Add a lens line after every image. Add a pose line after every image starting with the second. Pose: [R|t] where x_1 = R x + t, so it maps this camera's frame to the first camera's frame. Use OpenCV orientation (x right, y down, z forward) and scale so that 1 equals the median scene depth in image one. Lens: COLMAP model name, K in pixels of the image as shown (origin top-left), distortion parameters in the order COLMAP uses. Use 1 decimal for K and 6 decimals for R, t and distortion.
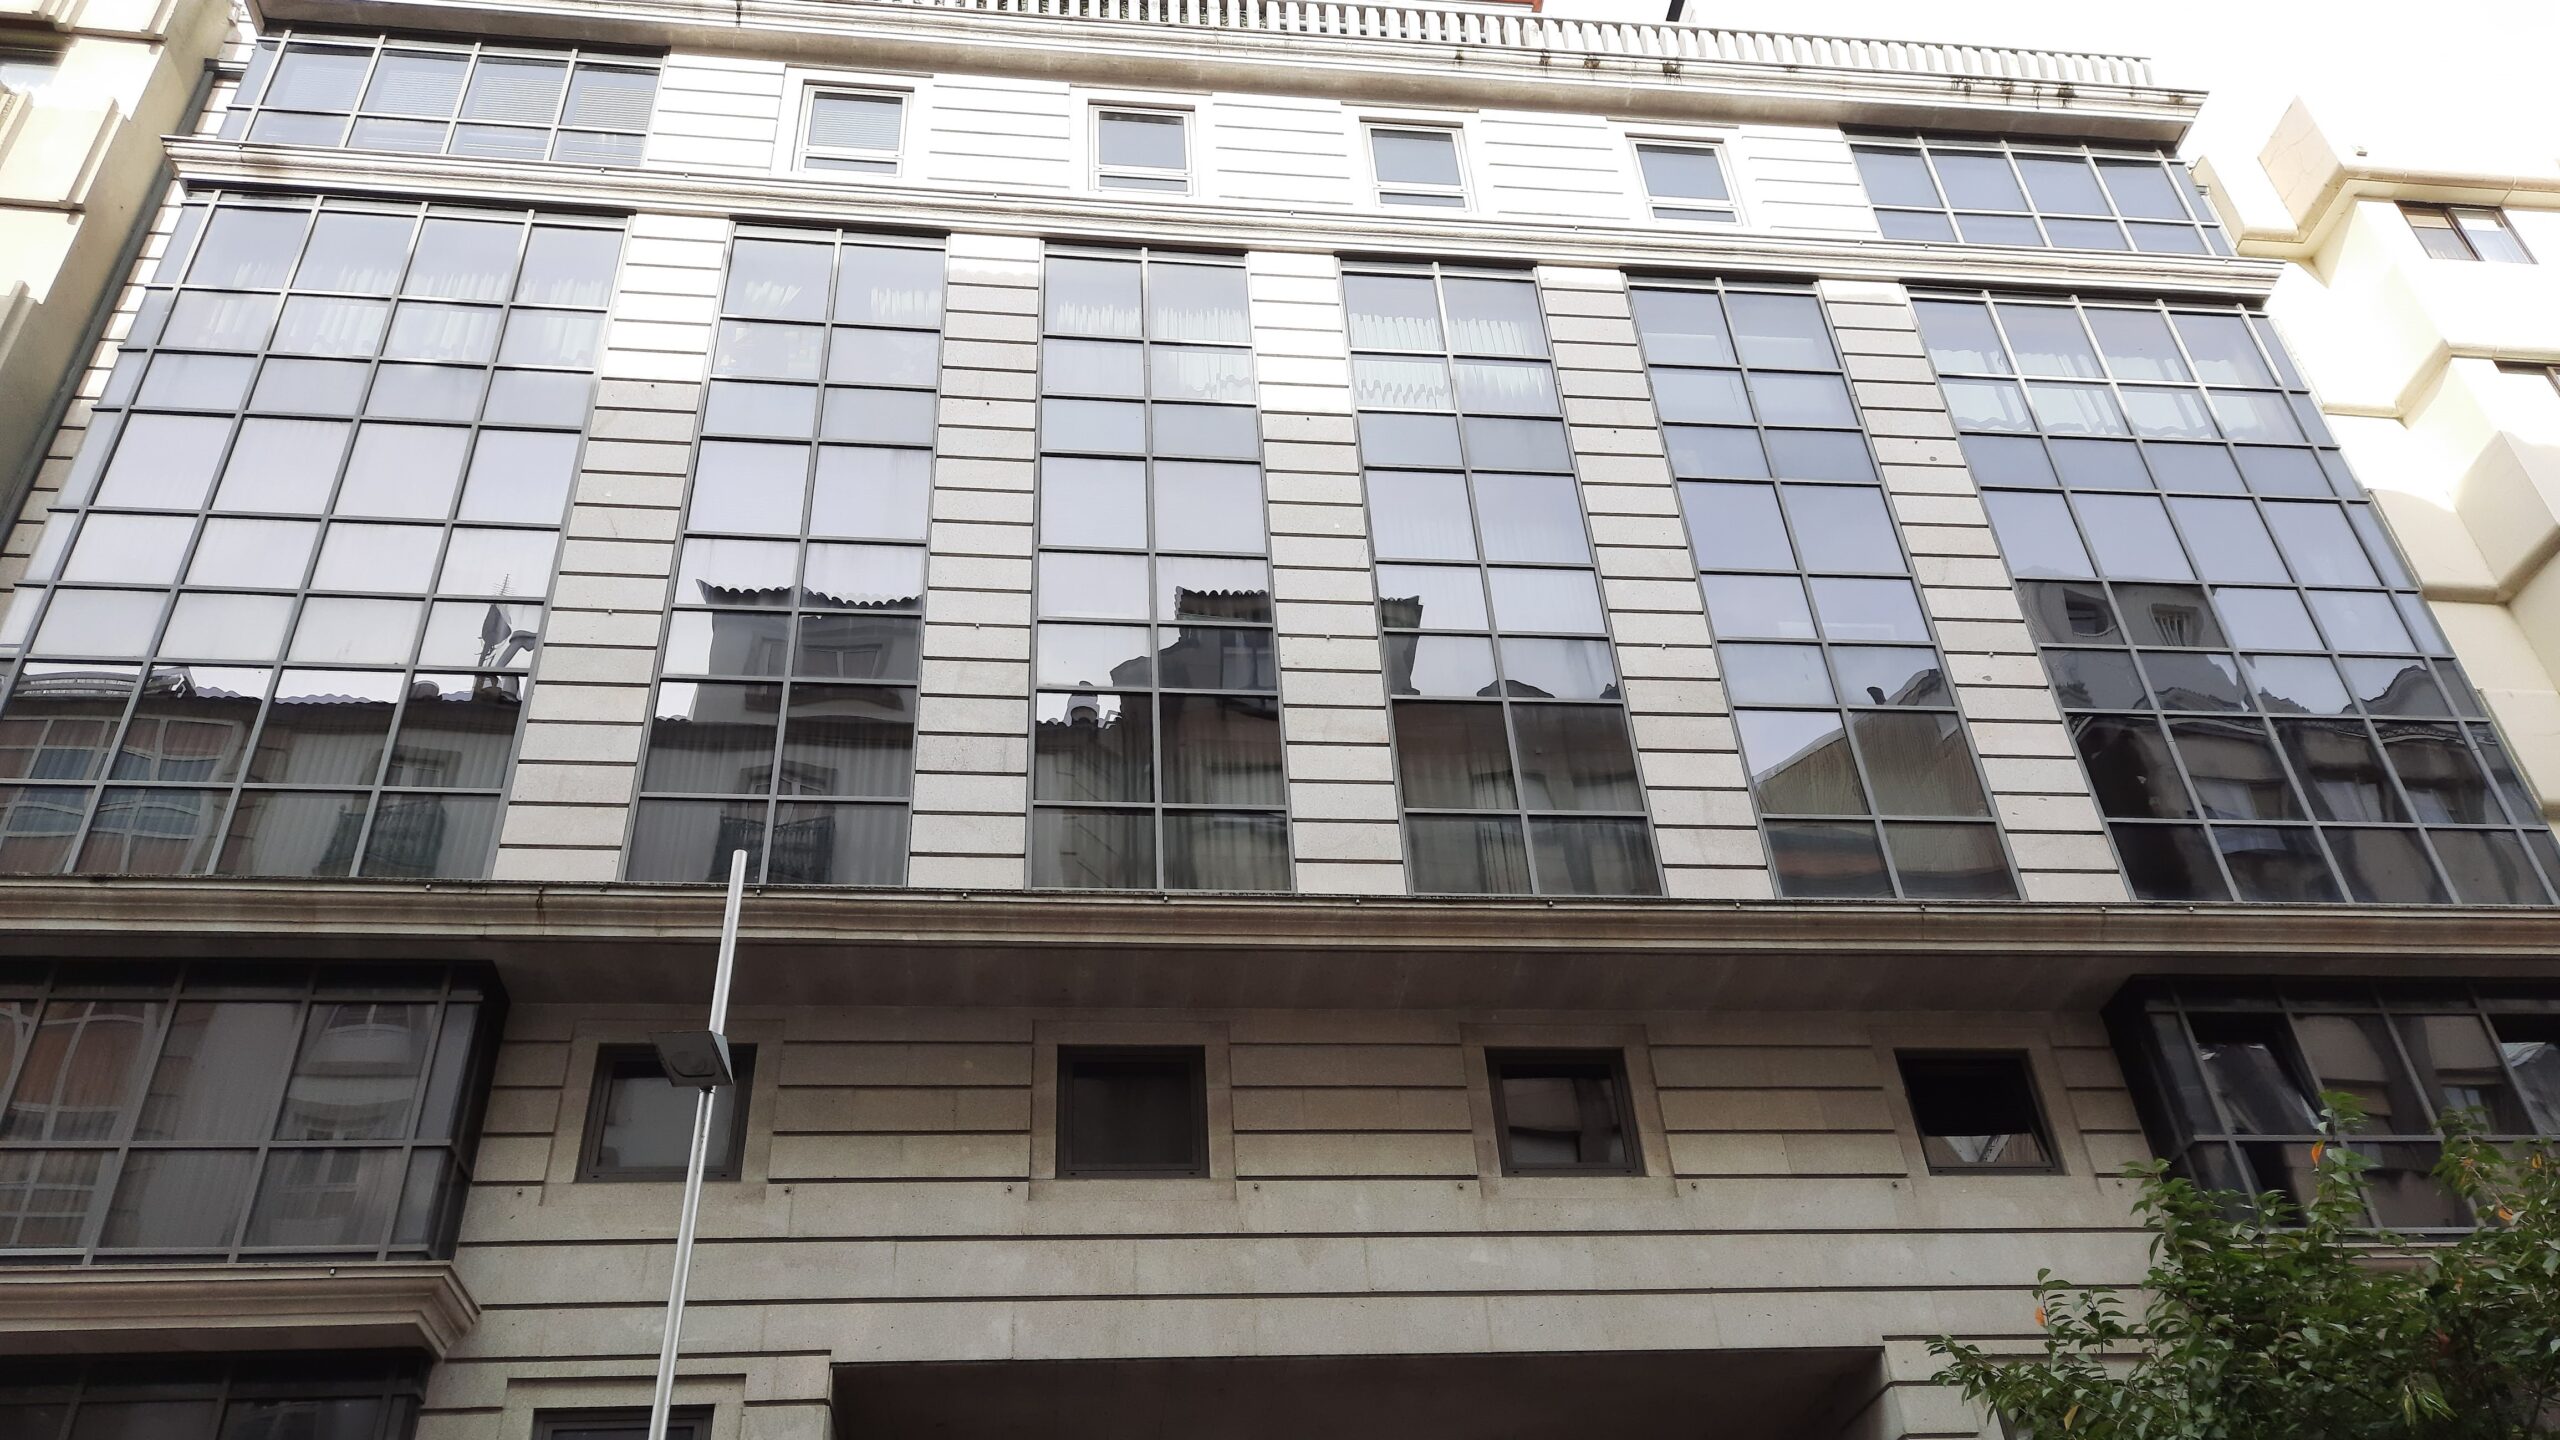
lens RADIAL K [[1818.0, 0, 1279.7], [0, 1818.0, 924.1], [0, 0, 1]] dist [0.095271, -0.106975]
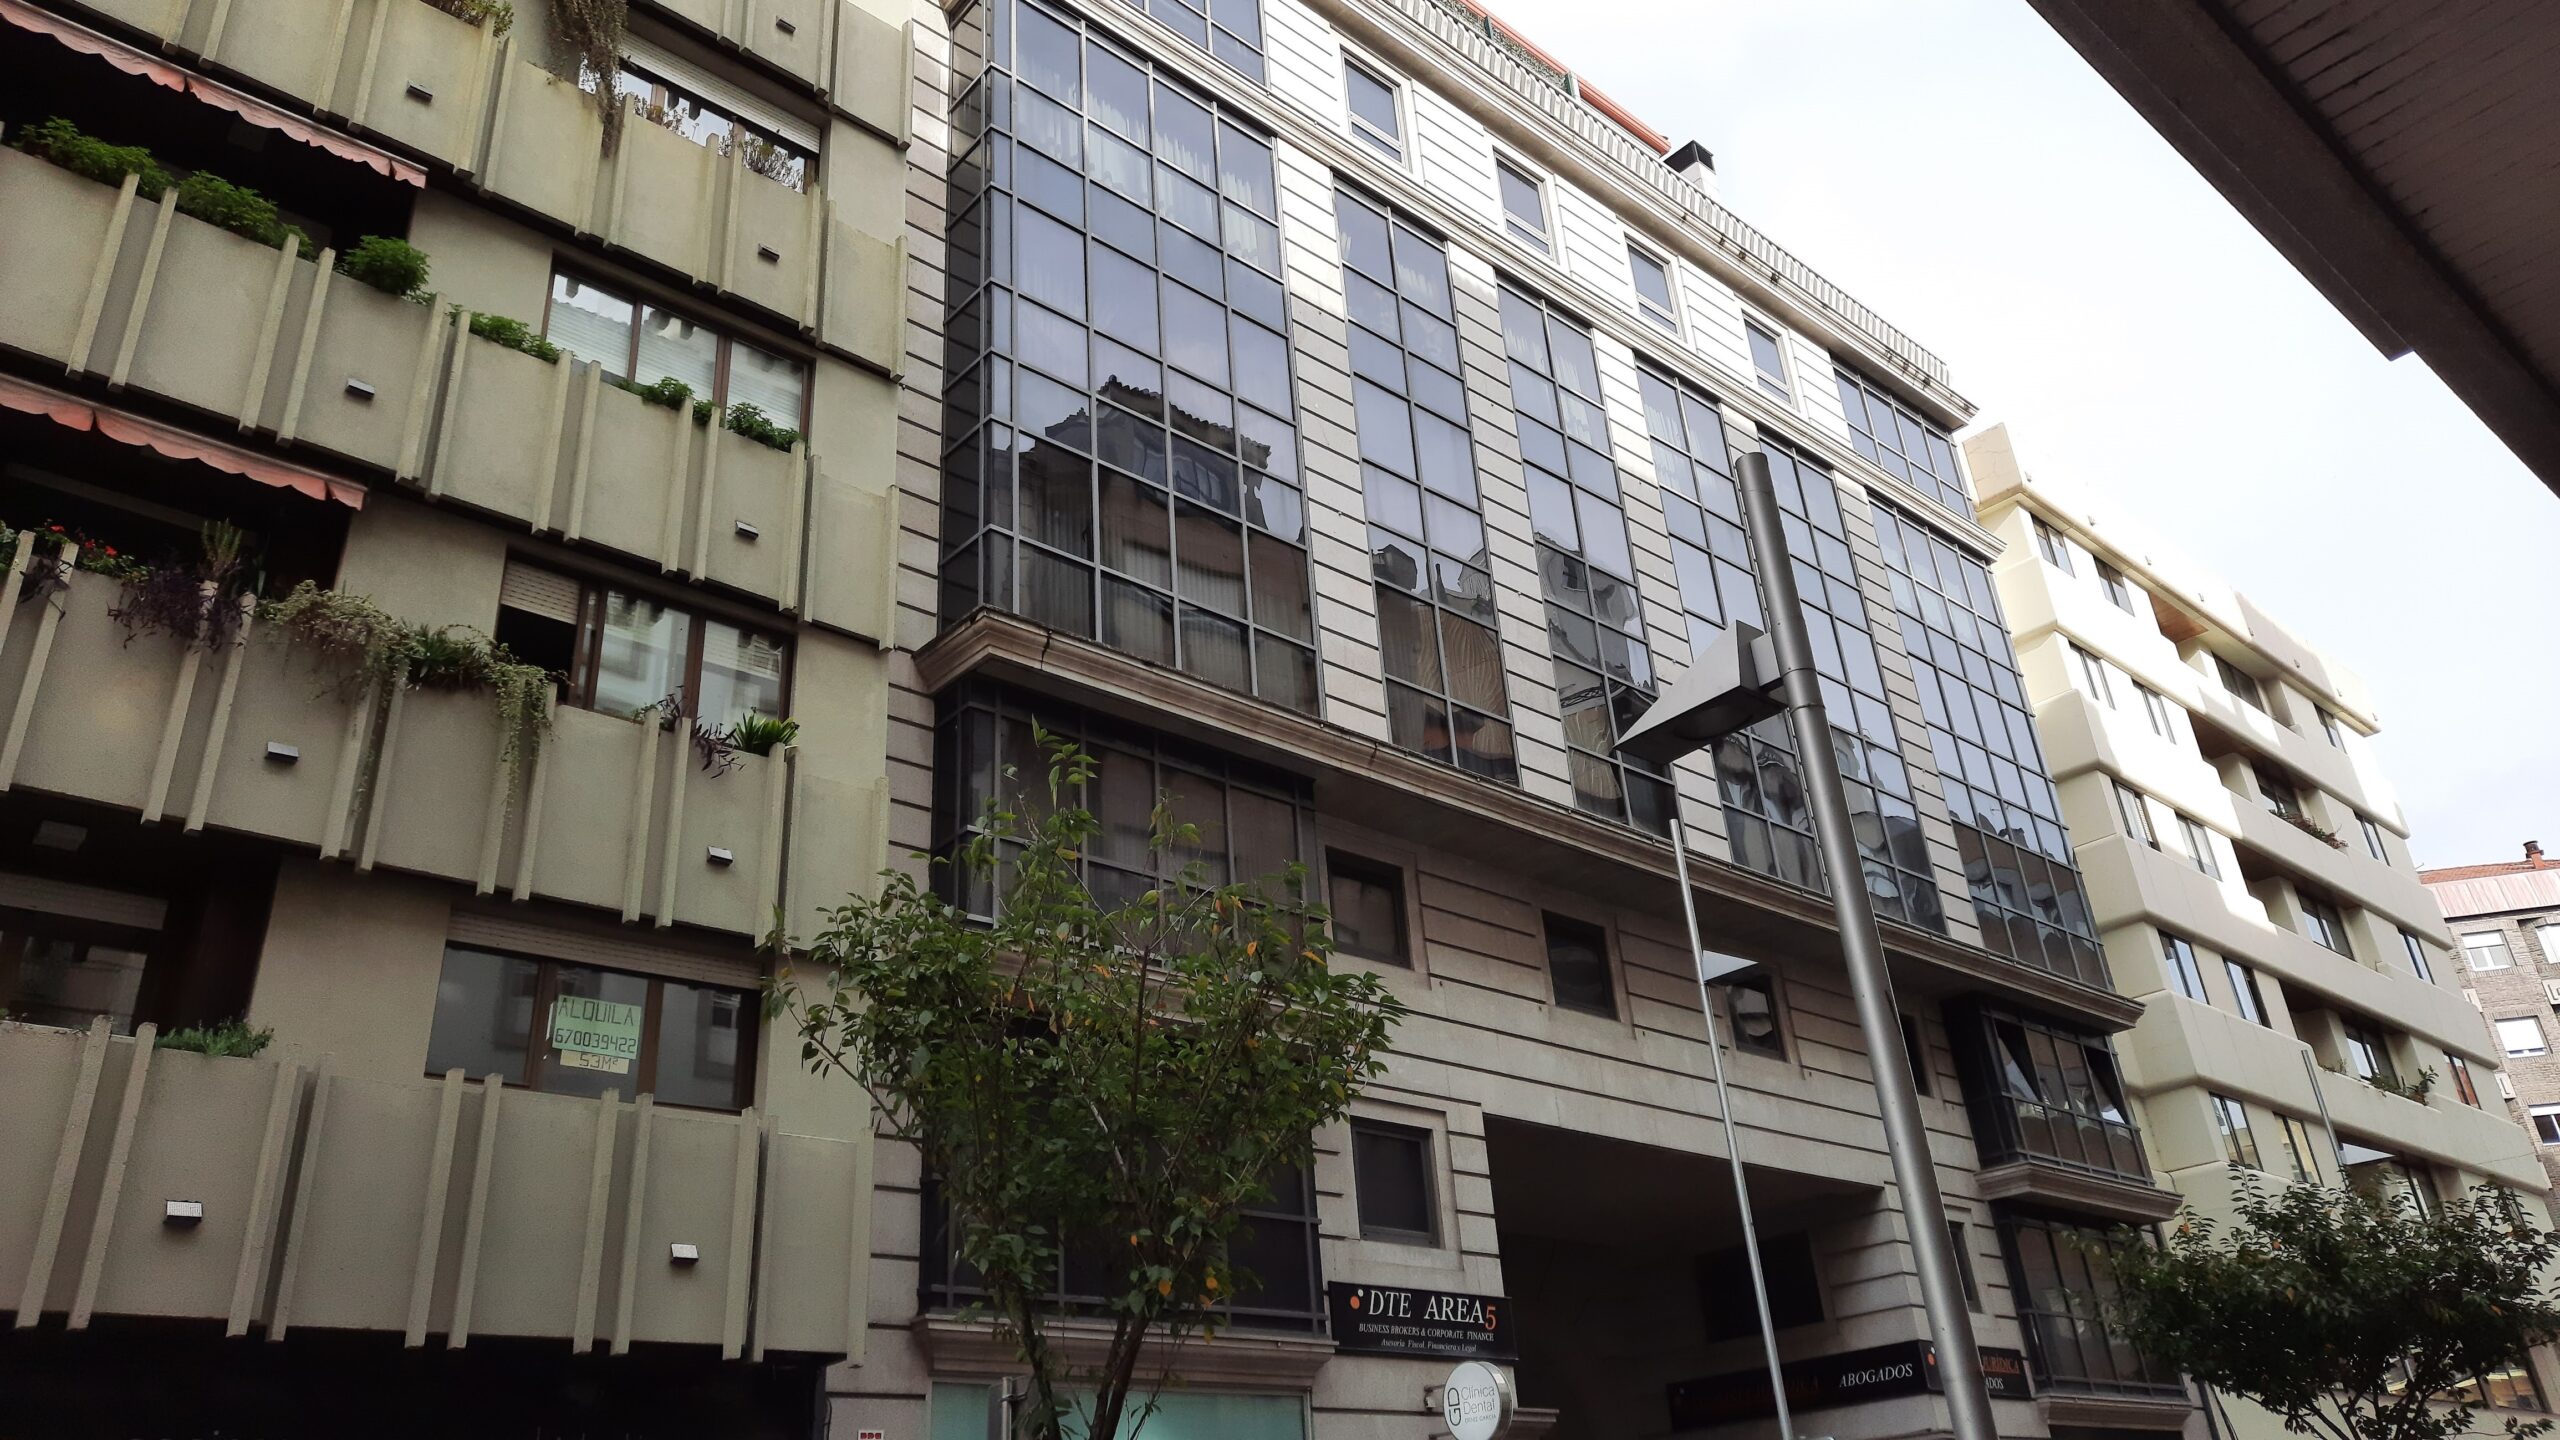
lens RADIAL K [[1785.1, 0, 1274.3], [0, 1785.1, 689.4], [0, 0, 1]] dist [0.048834, -0.003763]
pose [[0.820142, 0.273557, 0.502527, -1.100899], [-0.307551, 0.951398, -0.015971, -0.013119], [-0.482472, -0.141455, 0.864414, -0.123094]]
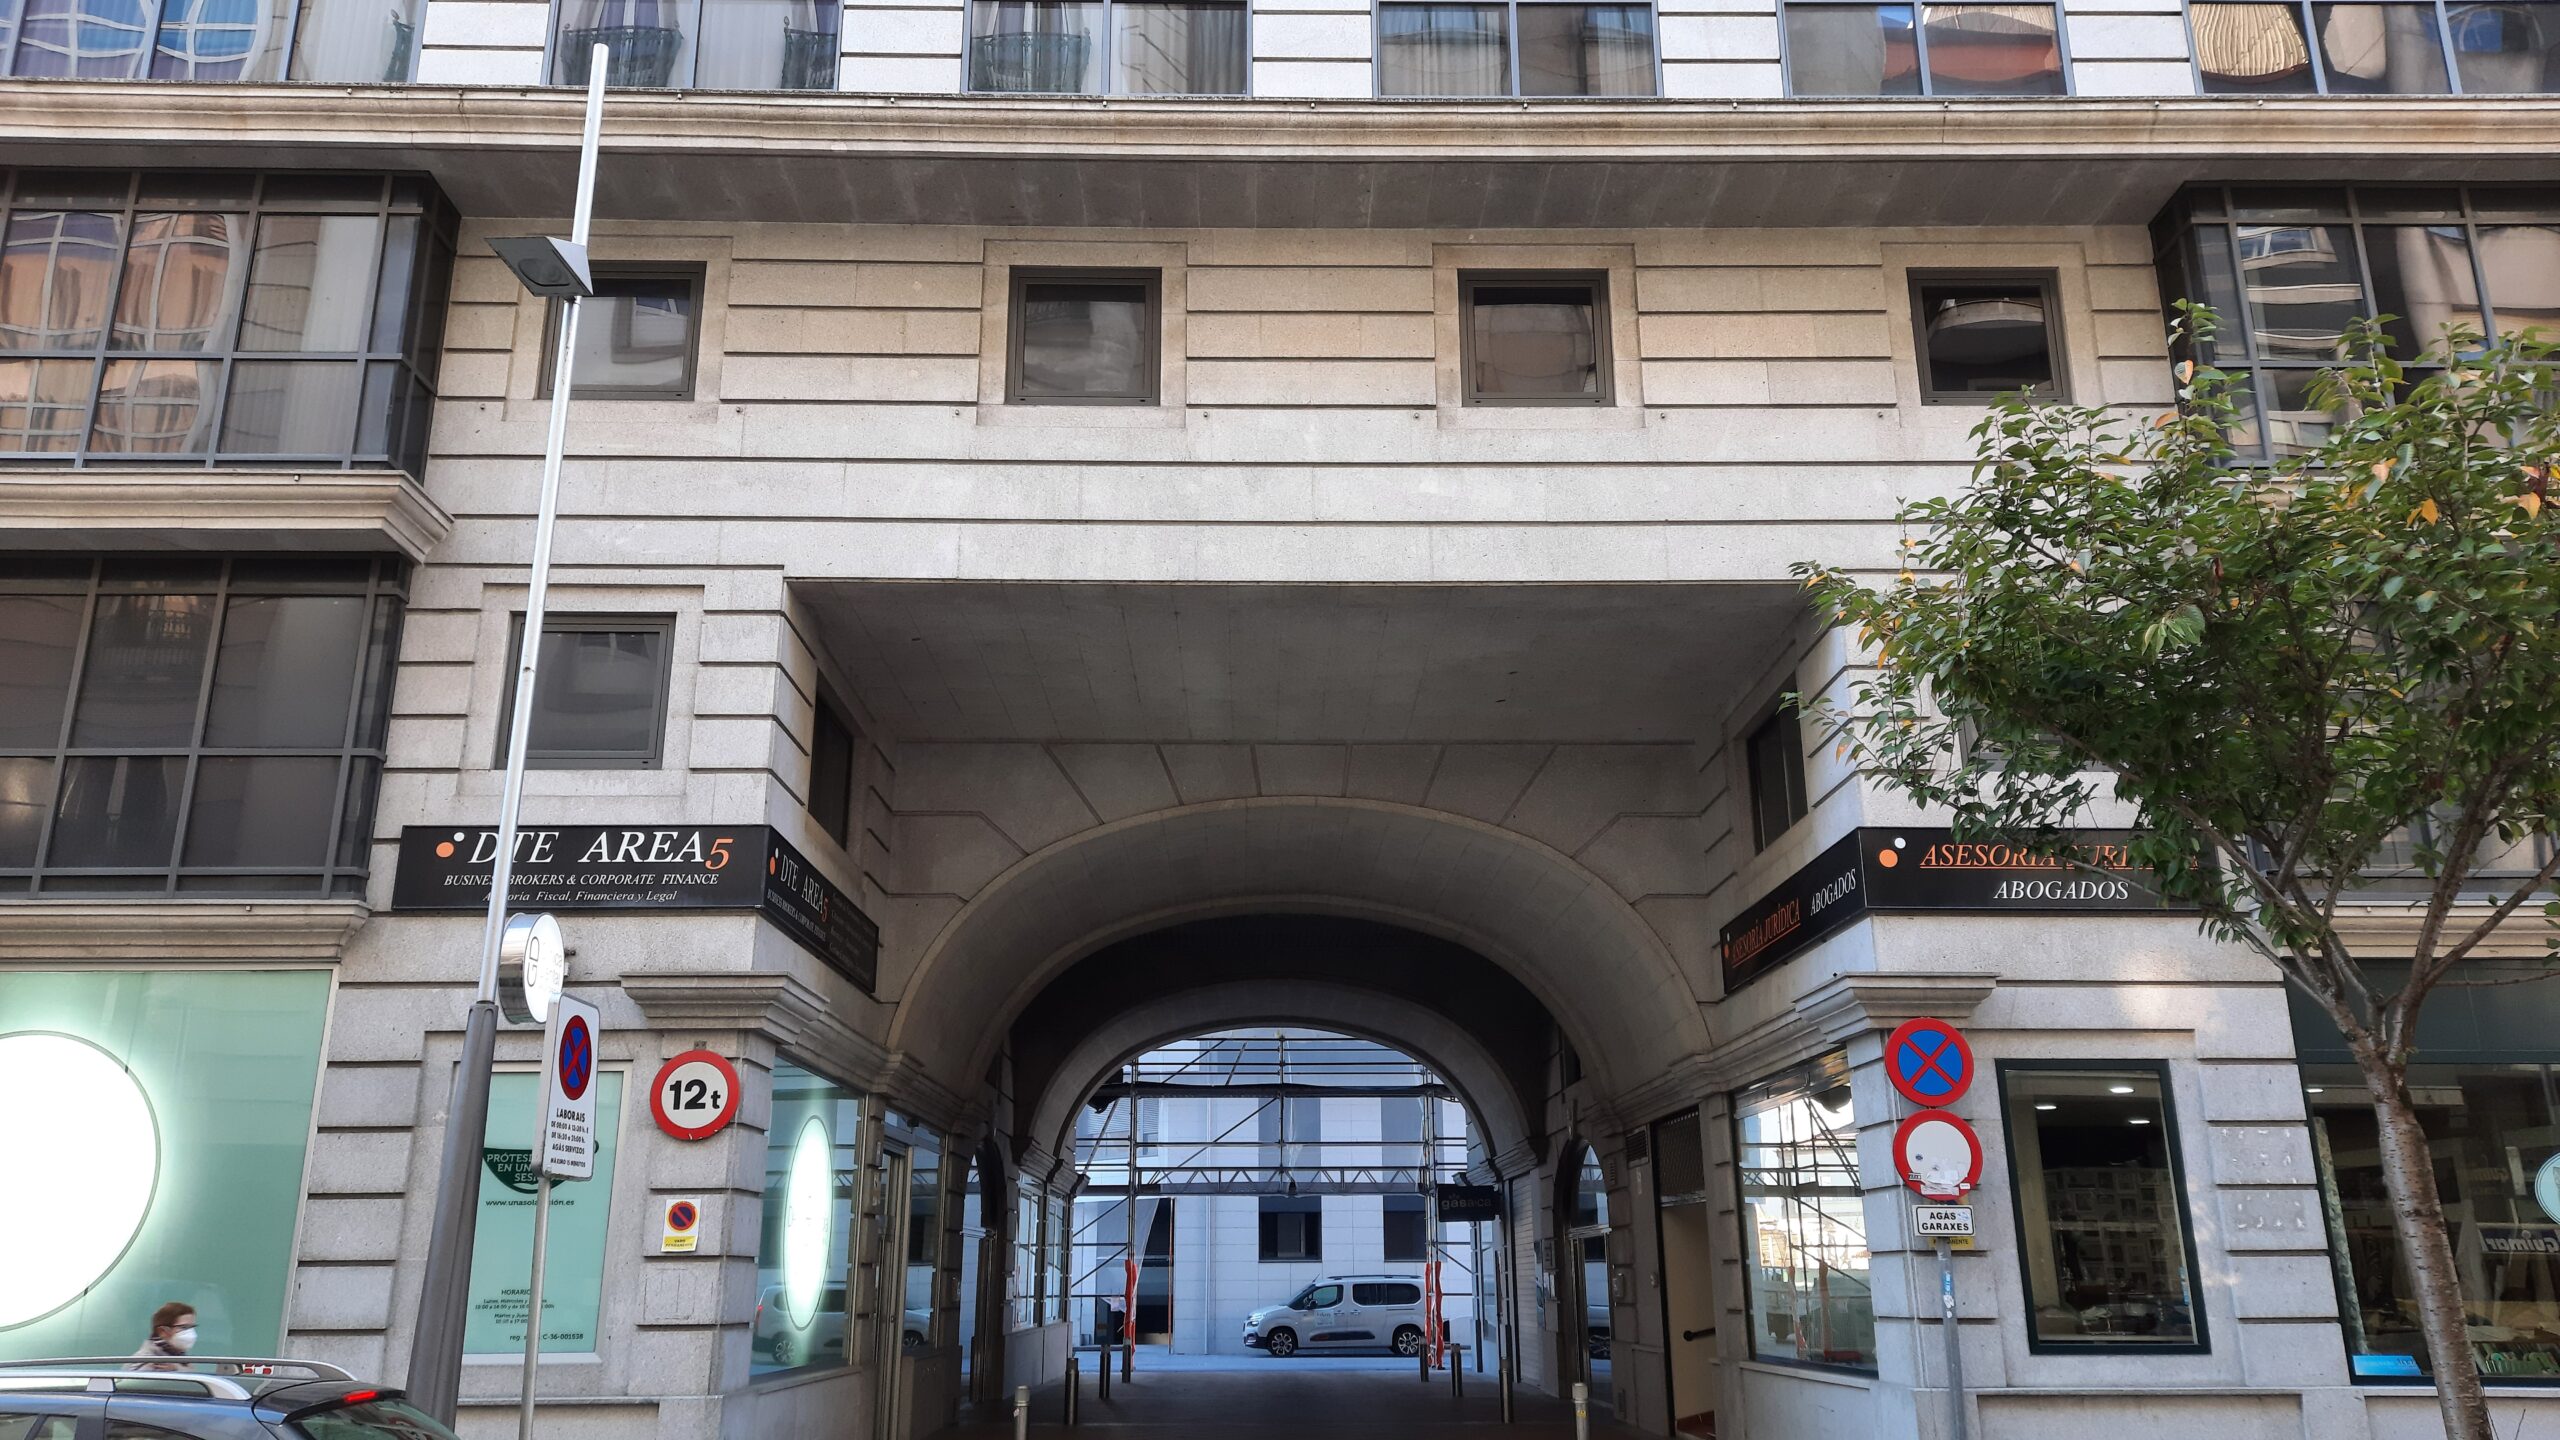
lens RADIAL K [[1819.3, 0, 1280.0], [0, 1819.3, 720.0], [0, 0, 1]] dist [0.058808, -0.046557]
pose [[0.994524, 0.026746, -0.101031, 0.129129], [0.005145, 0.952999, 0.302931, 0.003170], [0.104385, -0.301792, 0.947642, 0.019893]]
